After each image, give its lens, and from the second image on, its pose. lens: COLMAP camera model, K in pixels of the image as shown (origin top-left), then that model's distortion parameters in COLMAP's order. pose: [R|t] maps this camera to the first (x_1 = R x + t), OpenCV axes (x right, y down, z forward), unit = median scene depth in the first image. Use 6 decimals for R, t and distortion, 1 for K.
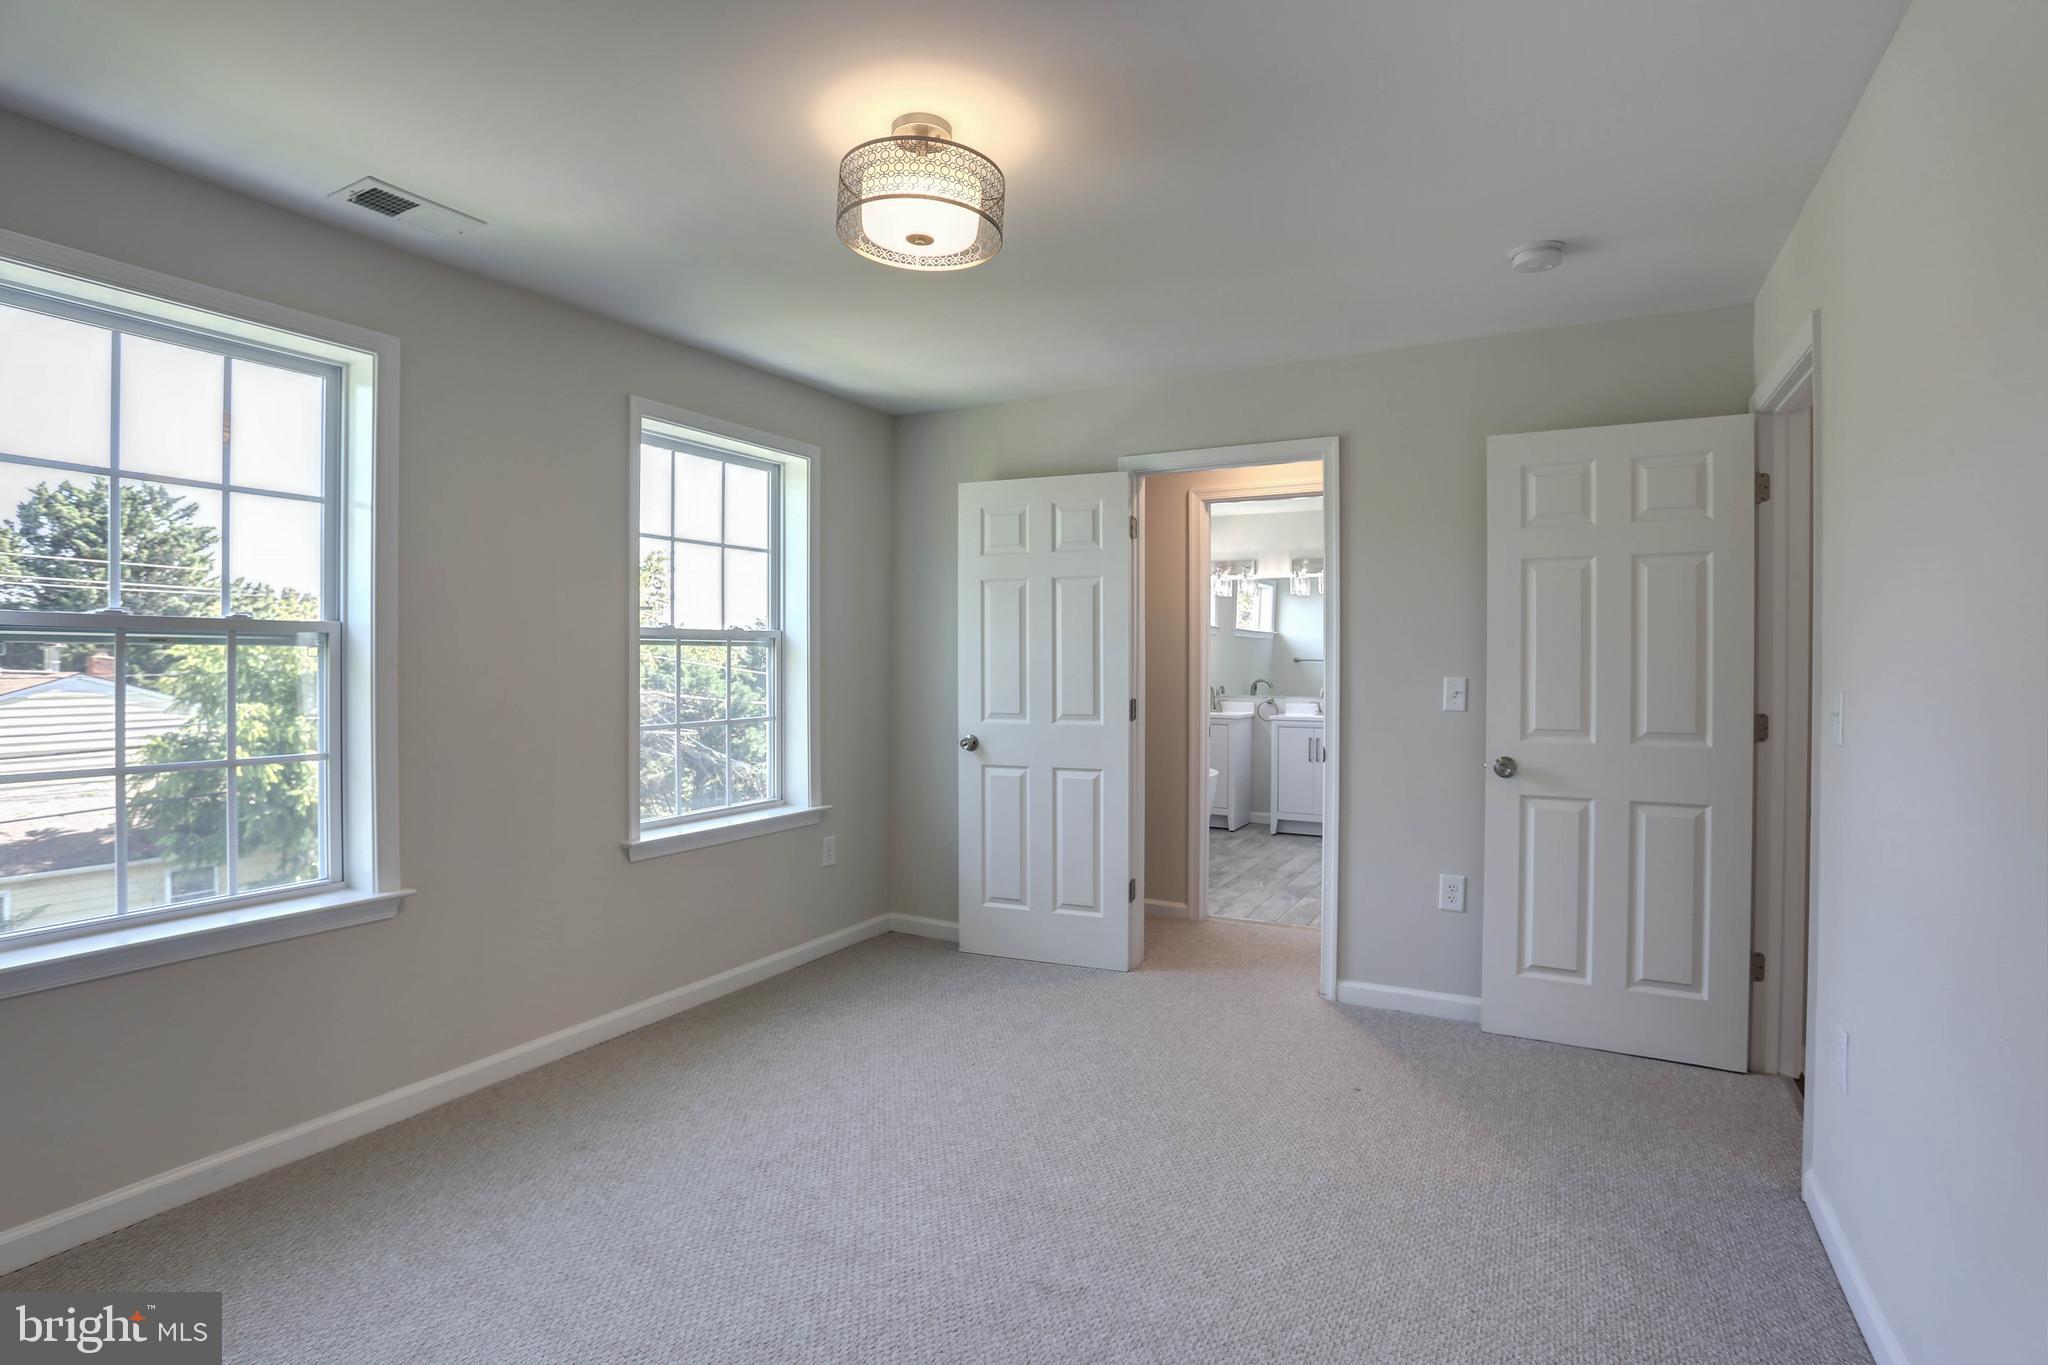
lens RADIAL K [[1036.7, 0, 986.2], [0, 1036.7, 678.5], [0, 0, 1]] dist [-0.075556, 0.037327]
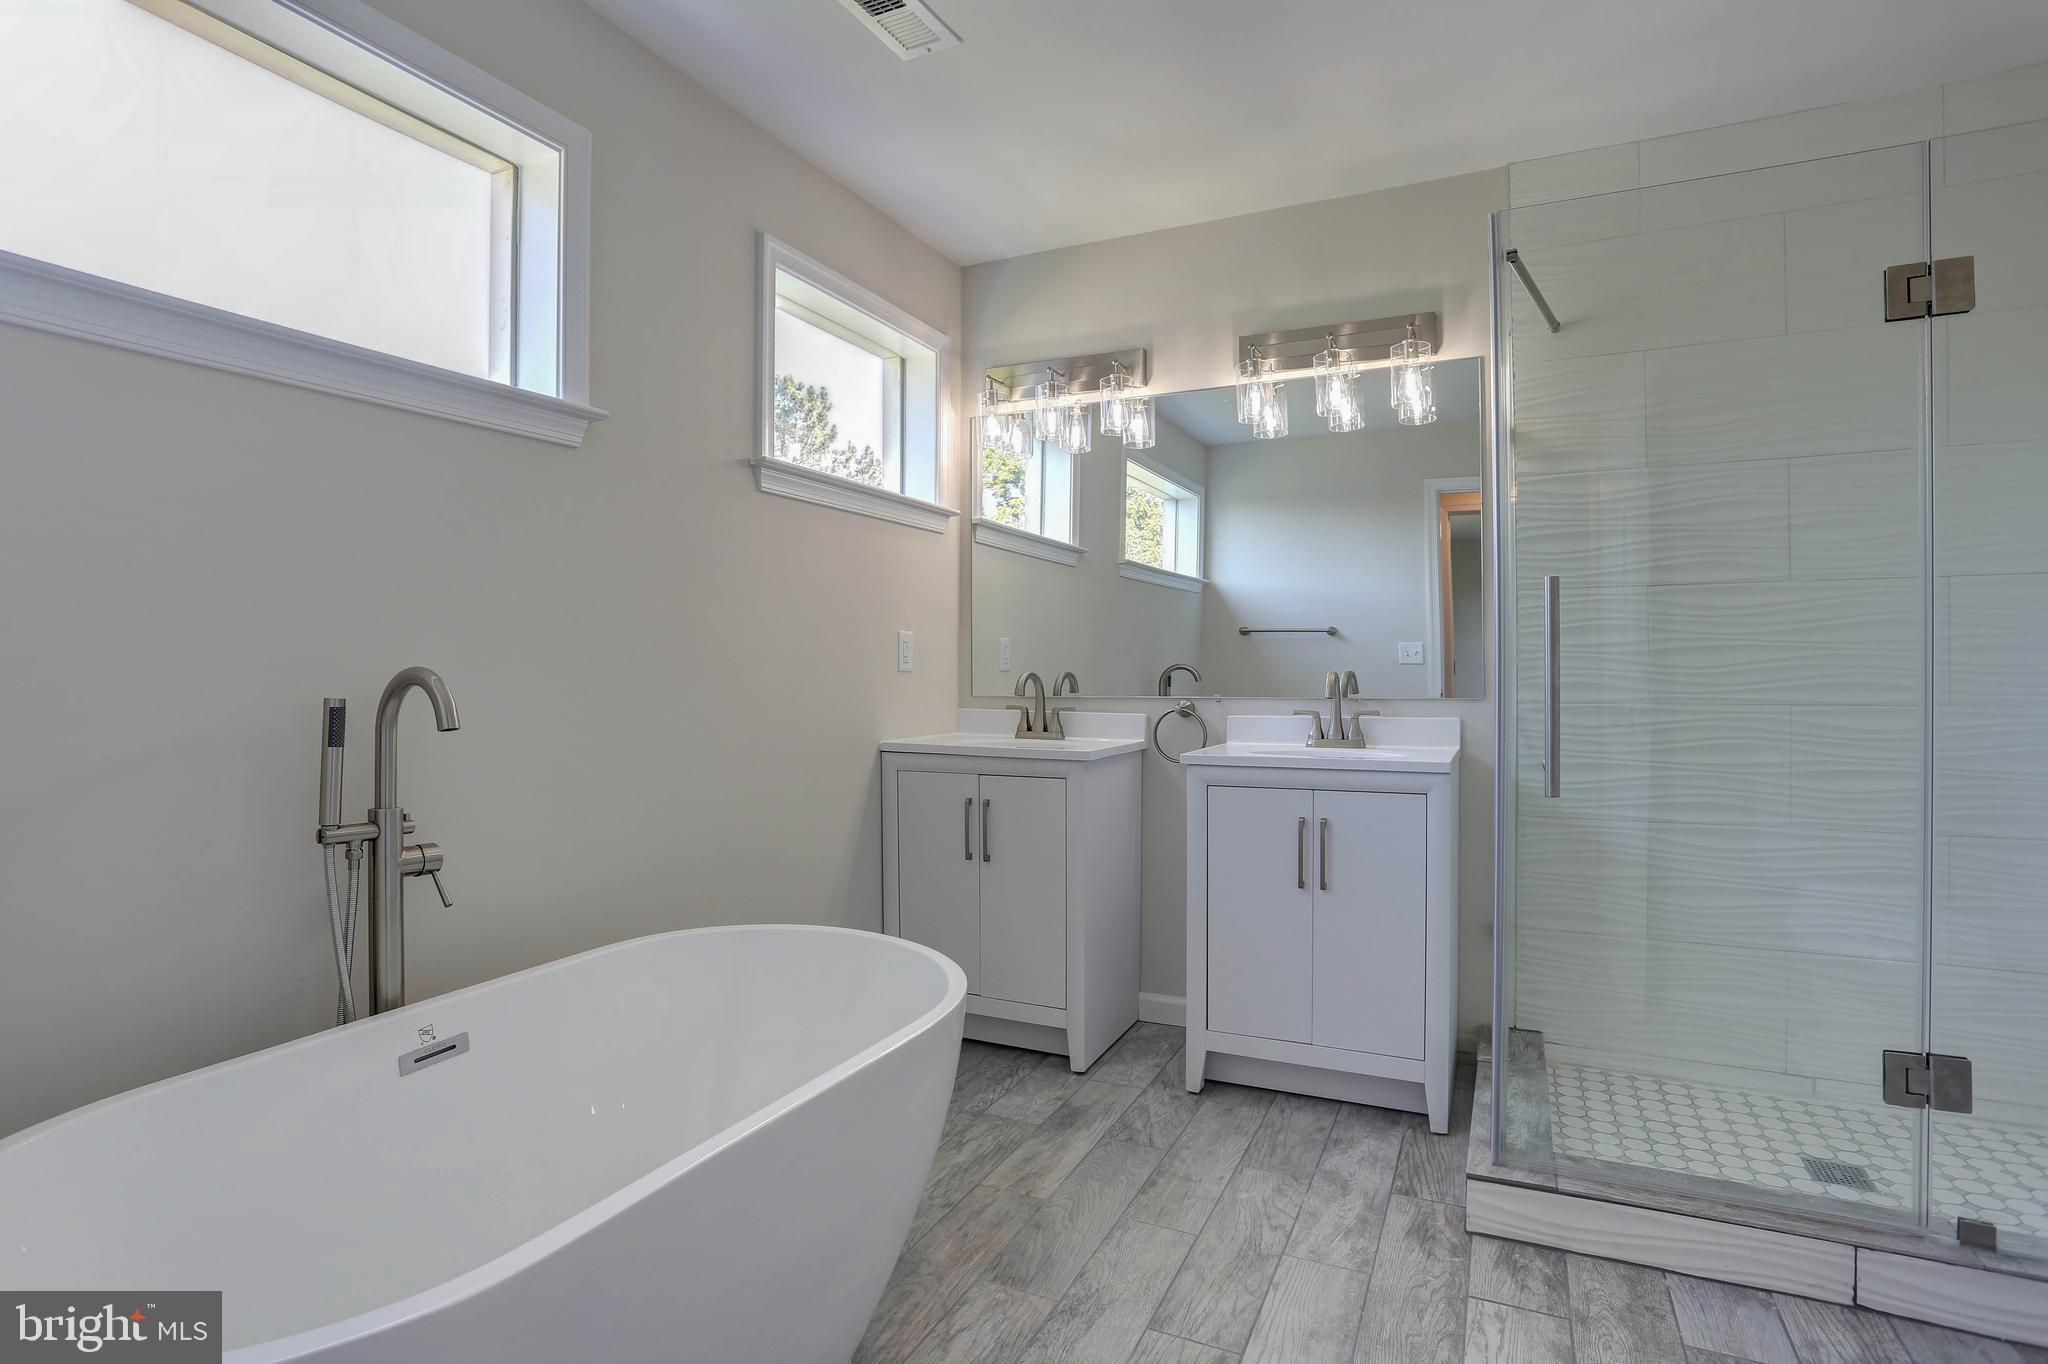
lens RADIAL K [[1036.7, 0, 986.2], [0, 1036.7, 678.0], [0, 0, 1]] dist [-0.075556, 0.037327]
pose [[0.998405, -0.007957, 0.055898, 0.179103], [0.008150, 0.999962, -0.003237, 0.010664], [-0.055870, 0.003687, 0.998431, 0.618391]]
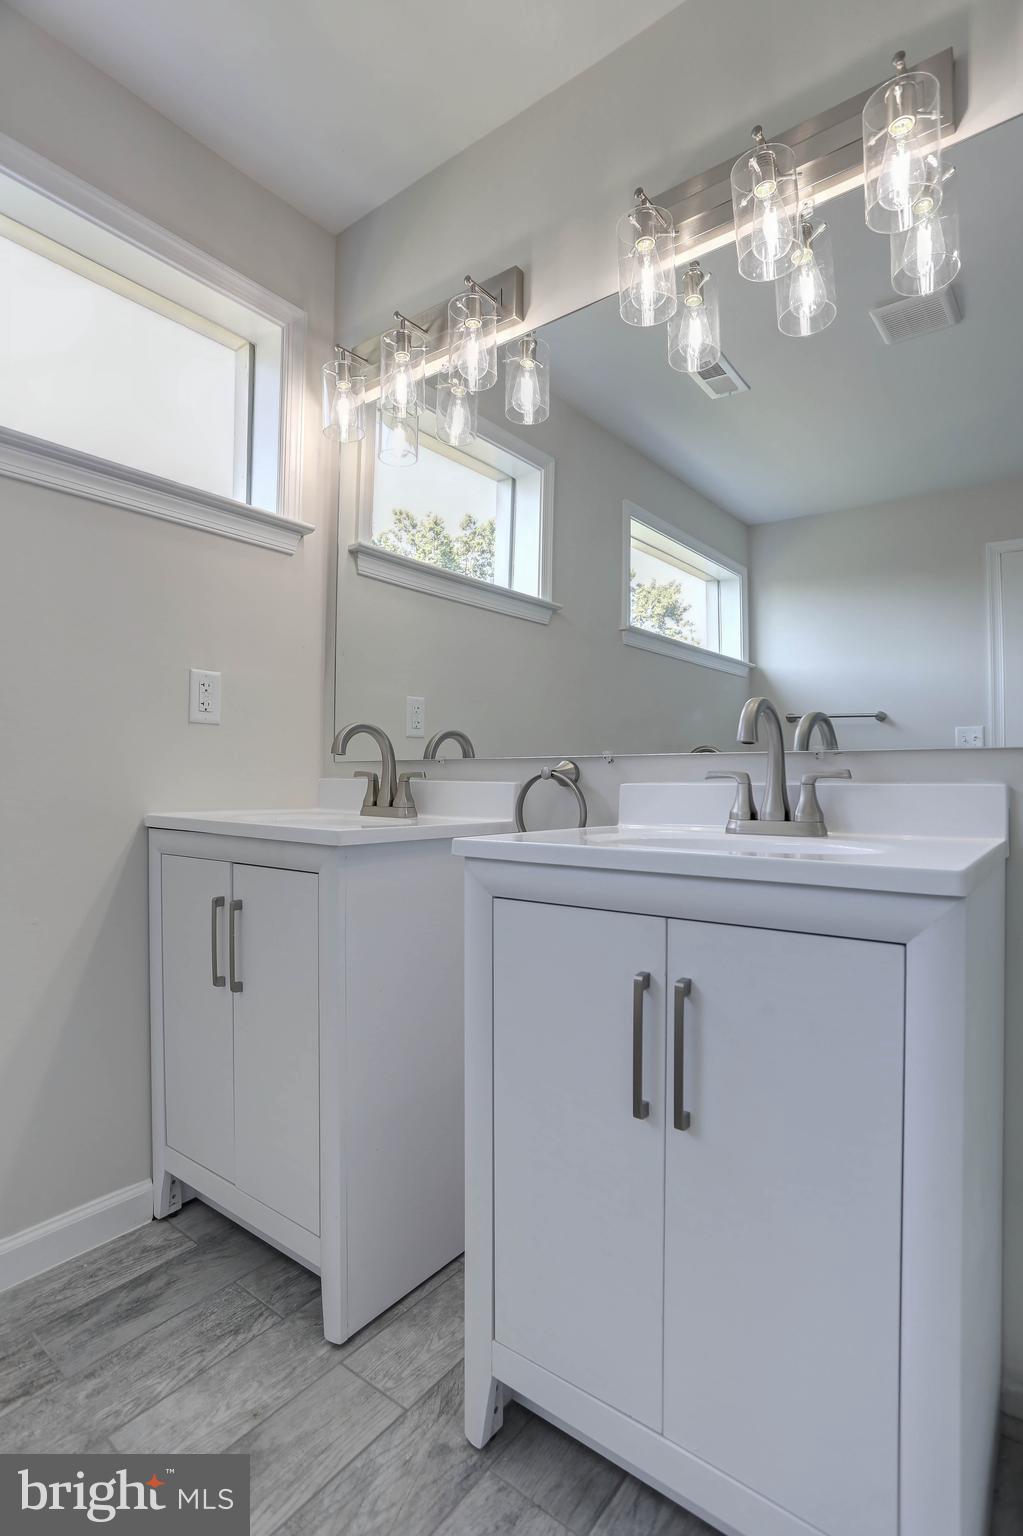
lens RADIAL K [[777.5, 0, 511.5], [0, 777.5, 768.0], [0, 0, 1]] dist [-0.075556, 0.037327]
pose [[0.991839, -0.004583, -0.127411, 0.286958], [0.001815, 0.999760, -0.021834, 0.024477], [0.127480, 0.021424, 0.991610, 0.806998]]
